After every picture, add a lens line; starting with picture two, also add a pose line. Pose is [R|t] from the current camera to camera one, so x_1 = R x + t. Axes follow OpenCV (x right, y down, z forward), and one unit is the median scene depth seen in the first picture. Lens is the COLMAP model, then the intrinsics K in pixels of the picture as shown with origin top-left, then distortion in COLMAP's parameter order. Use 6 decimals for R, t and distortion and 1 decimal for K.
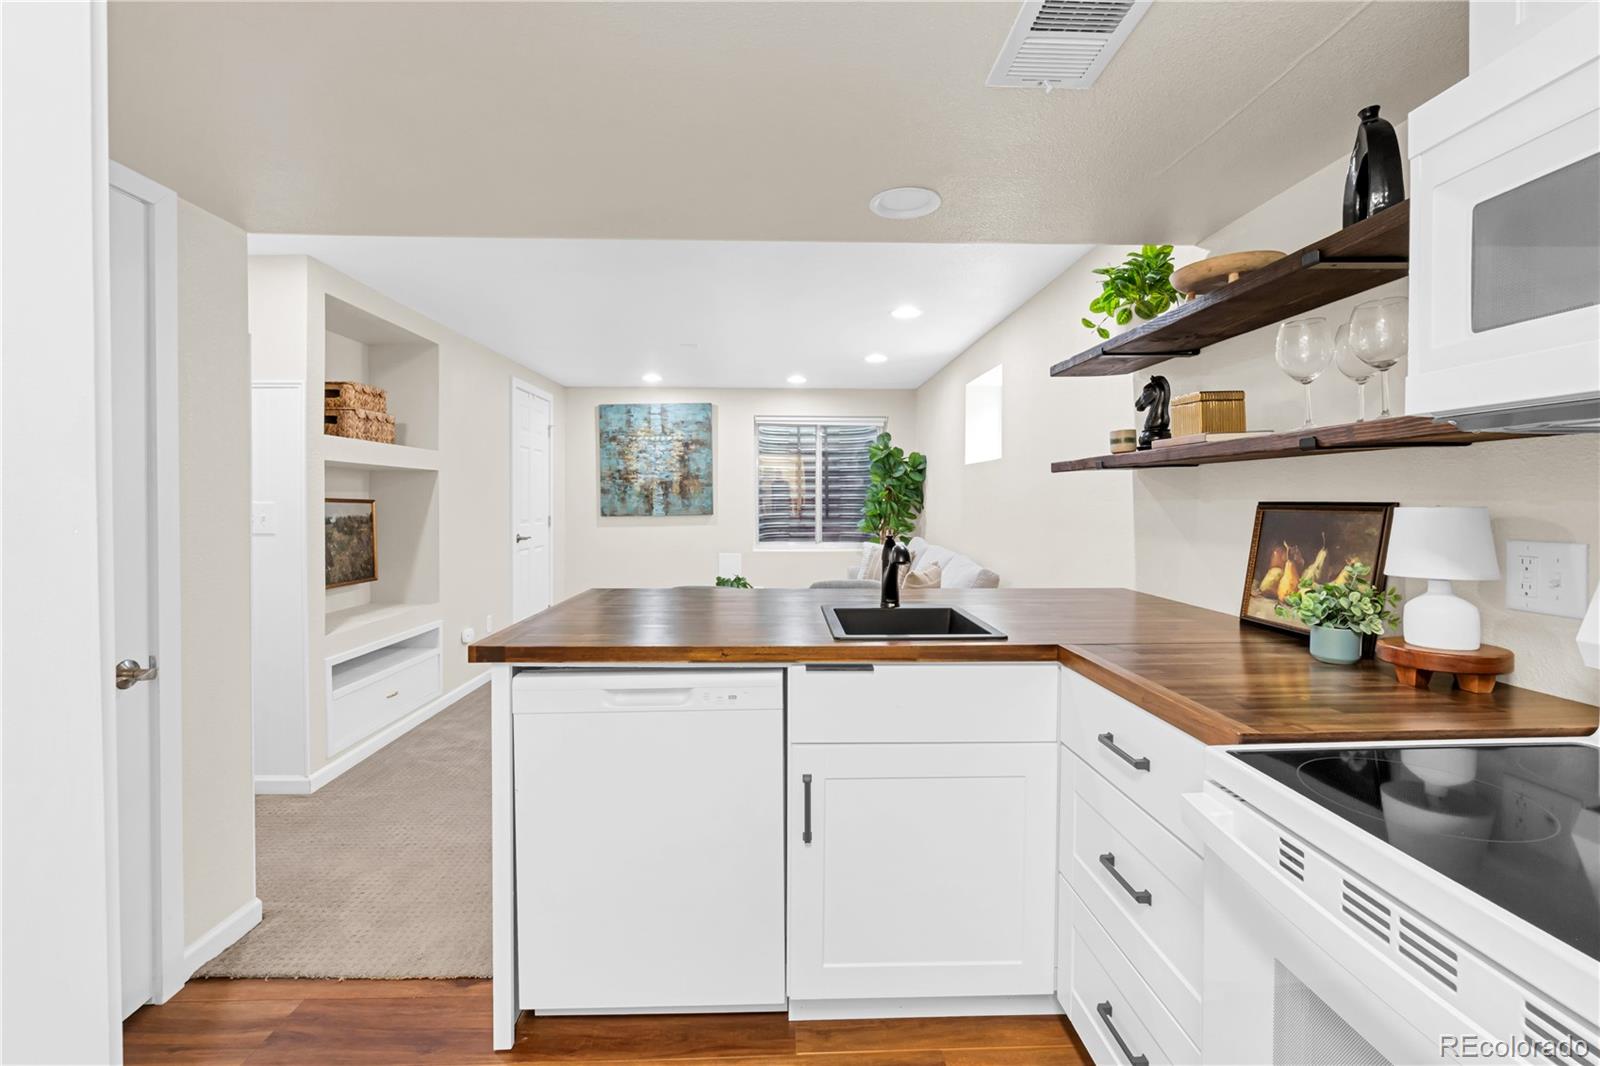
lens RADIAL K [[704.1, 0, 801.1], [0, 704.1, 523.6], [0, 0, 1]] dist [-0.004885, 0.000114]
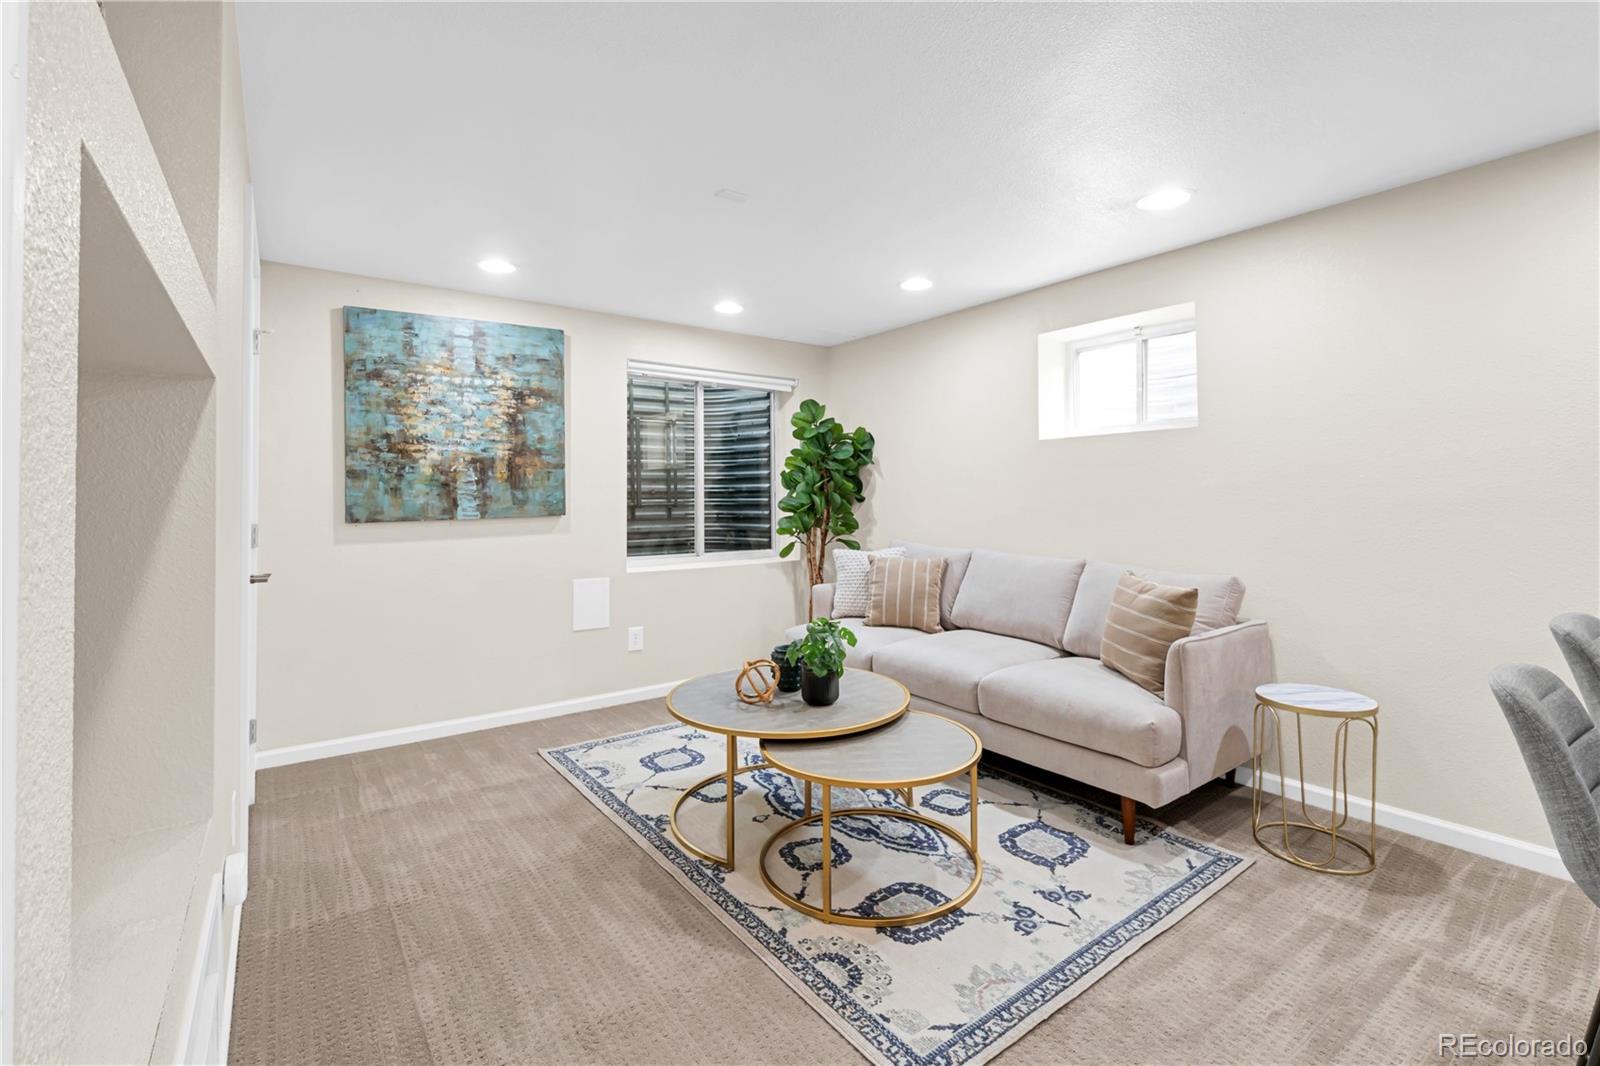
lens RADIAL K [[704.1, 0, 788.9], [0, 704.1, 498.1], [0, 0, 1]] dist [-0.004885, 0.000114]
pose [[0.832765, -0.005608, 0.553598, -0.299985], [0.021688, 0.999512, -0.022499, -0.010017], [-0.553201, 0.030743, 0.832480, 0.395570]]
